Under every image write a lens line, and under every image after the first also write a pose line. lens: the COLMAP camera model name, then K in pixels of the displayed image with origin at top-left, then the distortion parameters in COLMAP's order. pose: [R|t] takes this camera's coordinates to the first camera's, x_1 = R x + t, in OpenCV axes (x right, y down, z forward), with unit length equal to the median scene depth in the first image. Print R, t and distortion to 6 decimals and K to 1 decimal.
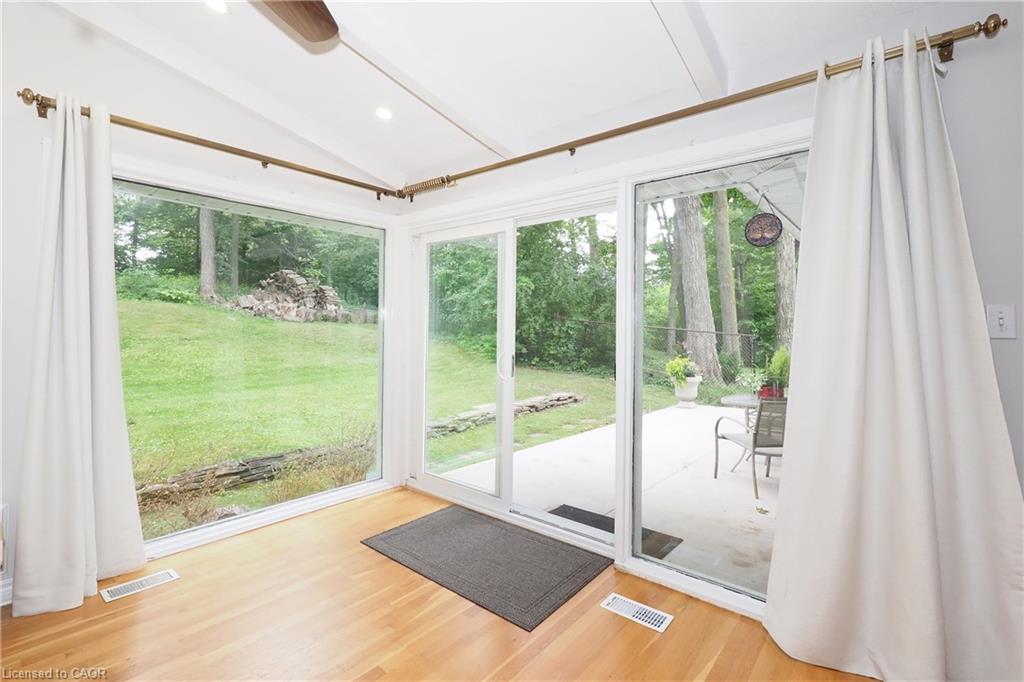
lens RADIAL K [[463.6, 0, 510.2], [0, 463.6, 345.4], [0, 0, 1]] dist [-0.010717, 0.000113]
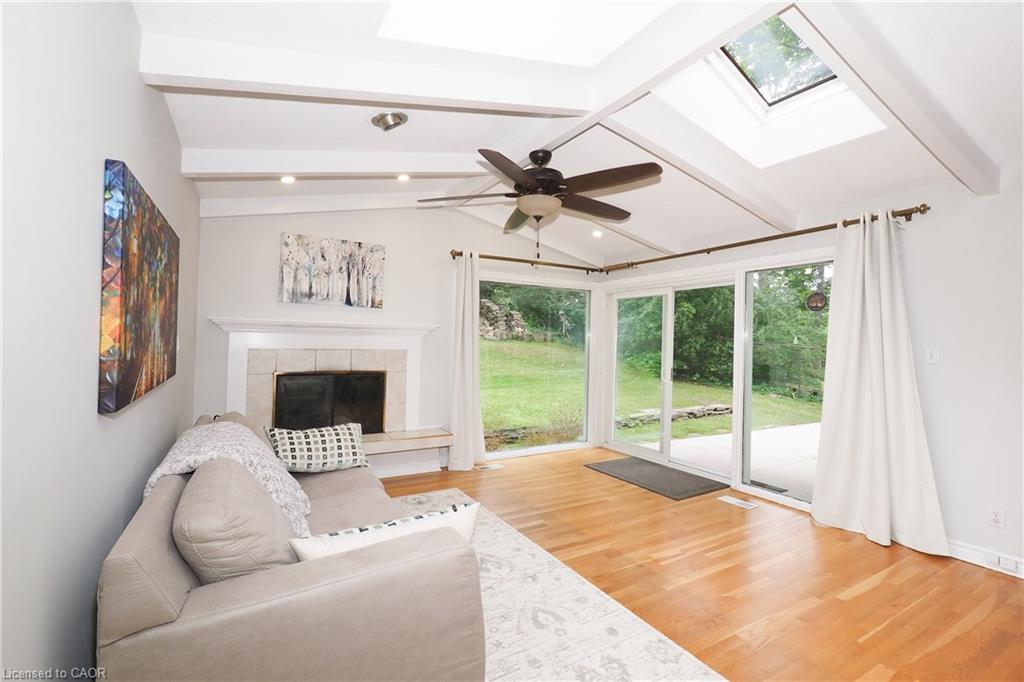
lens RADIAL K [[446.9, 0, 506.1], [0, 446.9, 341.9], [0, 0, 1]] dist [-0.000825, 0.000452]
pose [[0.936060, 0.005660, -0.351794, 0.005960], [-0.020701, 0.999024, -0.039009, 0.000659], [0.351230, 0.043798, 0.935264, -0.314112]]
